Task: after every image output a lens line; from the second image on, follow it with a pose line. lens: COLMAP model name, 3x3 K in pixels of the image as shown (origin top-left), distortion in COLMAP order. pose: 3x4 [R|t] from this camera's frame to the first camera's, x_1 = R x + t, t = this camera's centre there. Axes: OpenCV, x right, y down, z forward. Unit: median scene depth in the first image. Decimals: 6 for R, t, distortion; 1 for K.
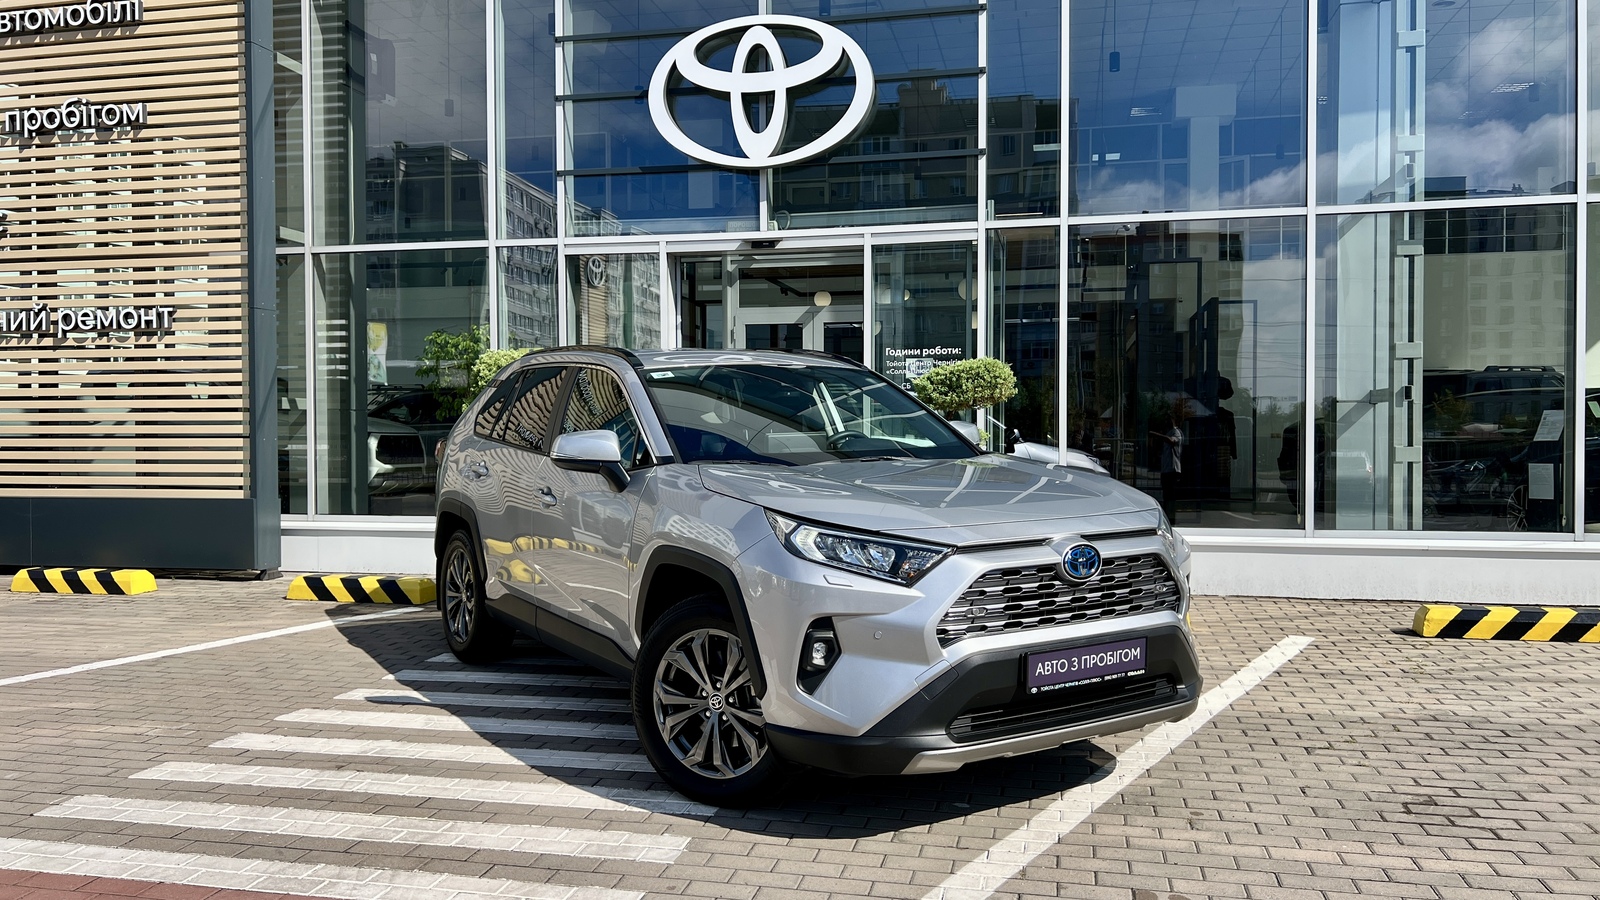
lens RADIAL K [[1194.0, 0, 794.5], [0, 1194.0, 445.0], [0, 0, 1]] dist [0.044095, -0.051667]
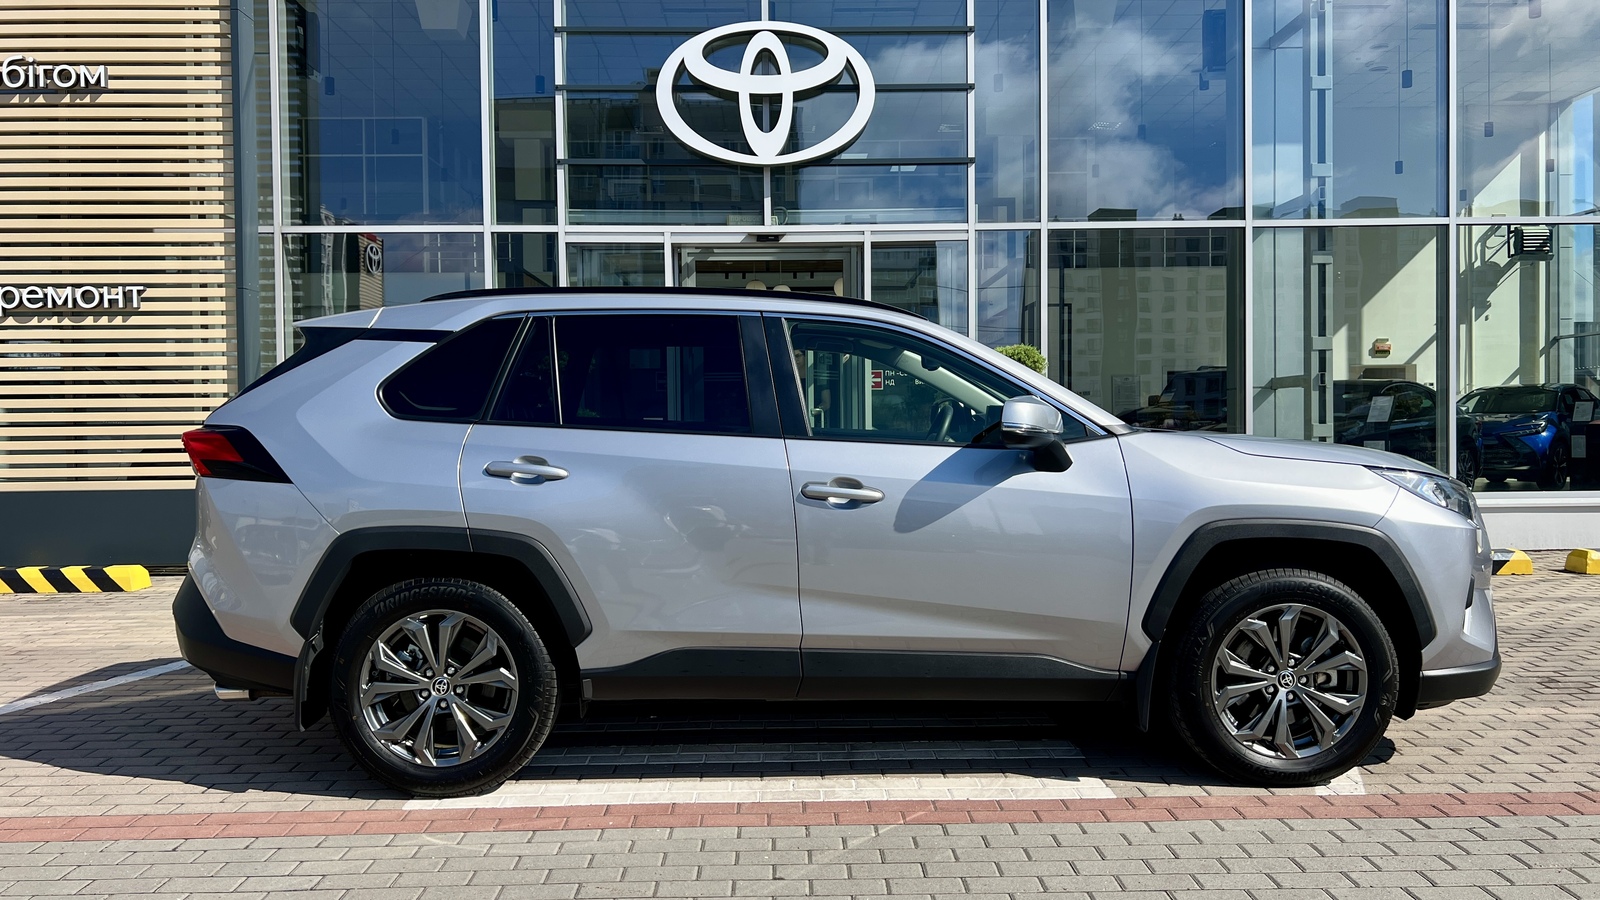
lens RADIAL K [[1191.9, 0, 792.9], [0, 1191.9, 447.0], [0, 0, 1]] dist [0.048389, -0.056699]
pose [[0.971973, -0.010470, 0.234860, -0.254201], [0.010373, 0.999945, 0.001648, 0.015130], [-0.234865, 0.000835, 0.972028, -0.030102]]
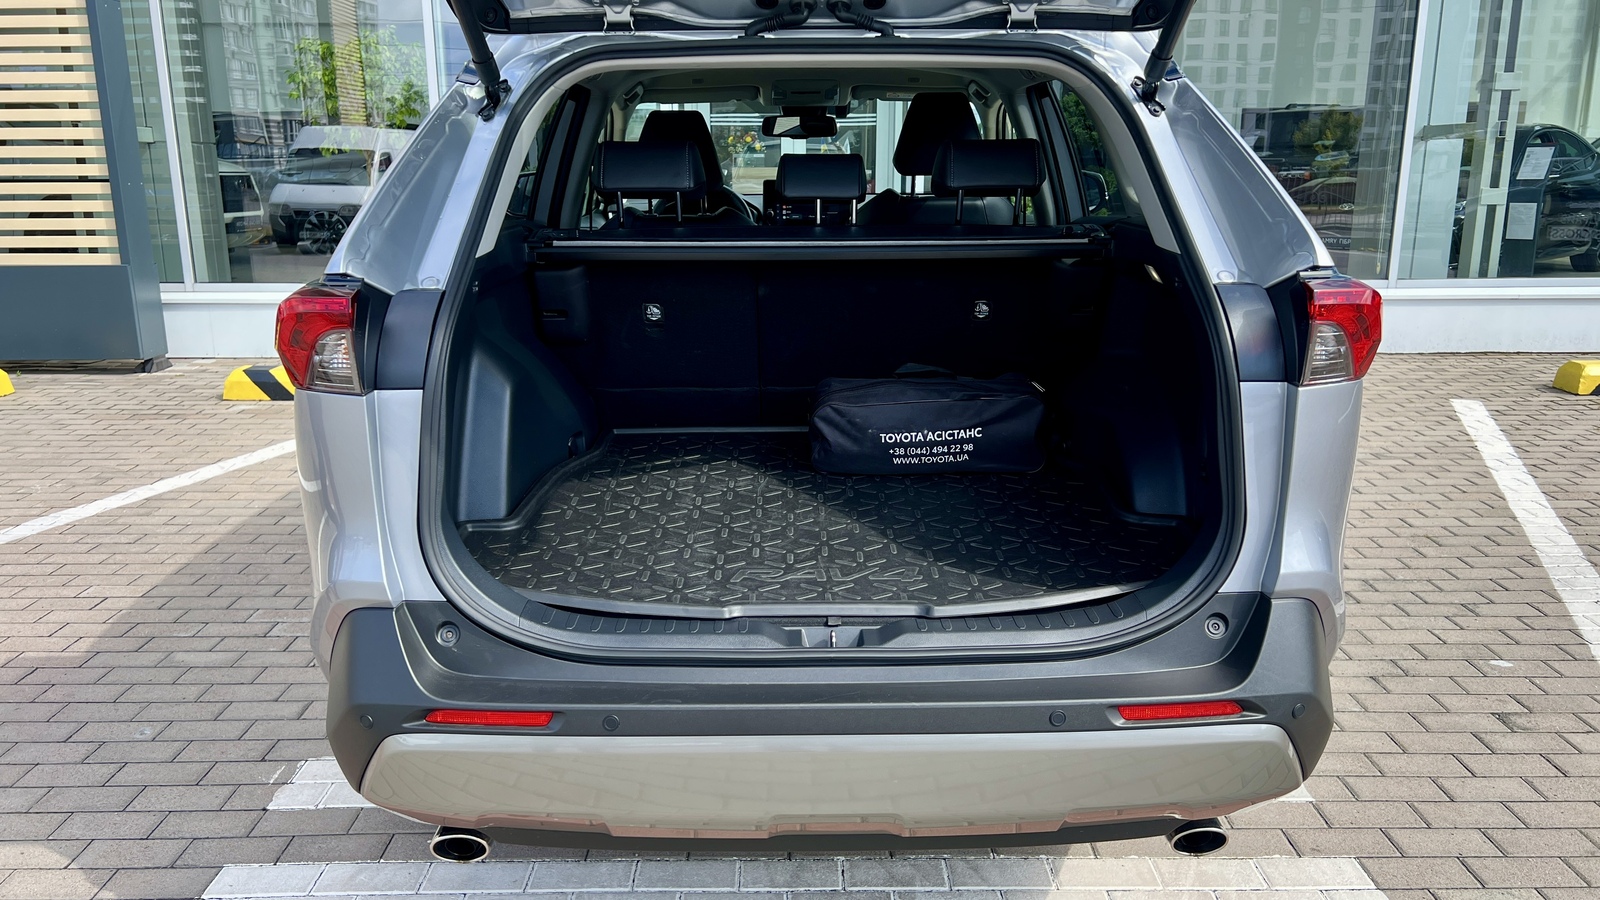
lens RADIAL K [[1194.8, 0, 800.0], [0, 1194.8, 450.0], [0, 0, 1]] dist [0.043111, -0.050659]
pose [[0.974215, -0.052241, 0.219489, -0.214802], [0.002750, 0.975501, 0.219977, -0.007366], [-0.225604, -0.213702, 0.950492, 0.166115]]
